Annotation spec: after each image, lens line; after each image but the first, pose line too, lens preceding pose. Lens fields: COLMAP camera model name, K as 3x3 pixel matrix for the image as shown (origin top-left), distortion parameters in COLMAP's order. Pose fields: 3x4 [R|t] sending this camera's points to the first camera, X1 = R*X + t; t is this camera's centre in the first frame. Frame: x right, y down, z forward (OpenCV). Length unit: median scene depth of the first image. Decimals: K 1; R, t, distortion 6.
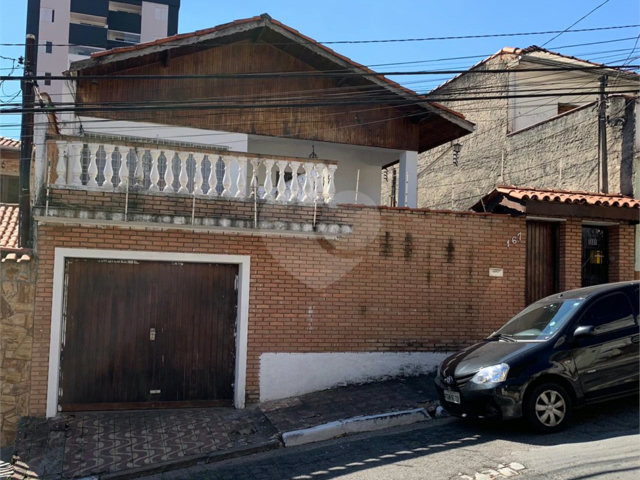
lens RADIAL K [[468.4, 0, 322.6], [0, 468.4, 240.1], [0, 0, 1]] dist [0.090099, -0.000422]
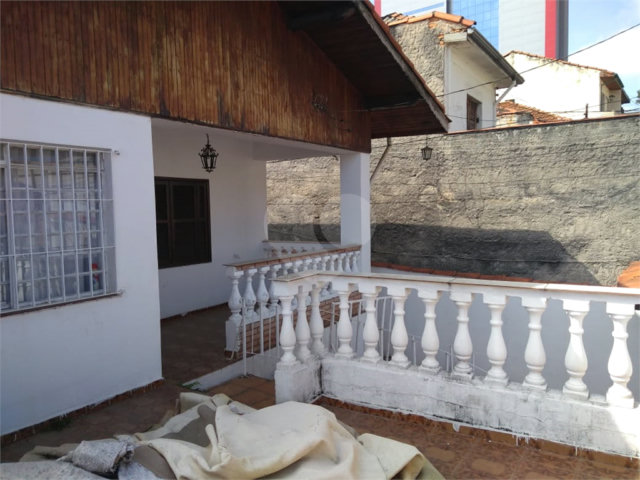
lens RADIAL K [[468.4, 0, 322.6], [0, 468.4, 240.1], [0, 0, 1]] dist [0.090099, -0.000422]
pose [[0.820583, -0.072530, 0.566906, -0.245214], [0.018243, 0.994733, 0.100860, -0.145546], [-0.571236, -0.072422, 0.817585, 0.534706]]
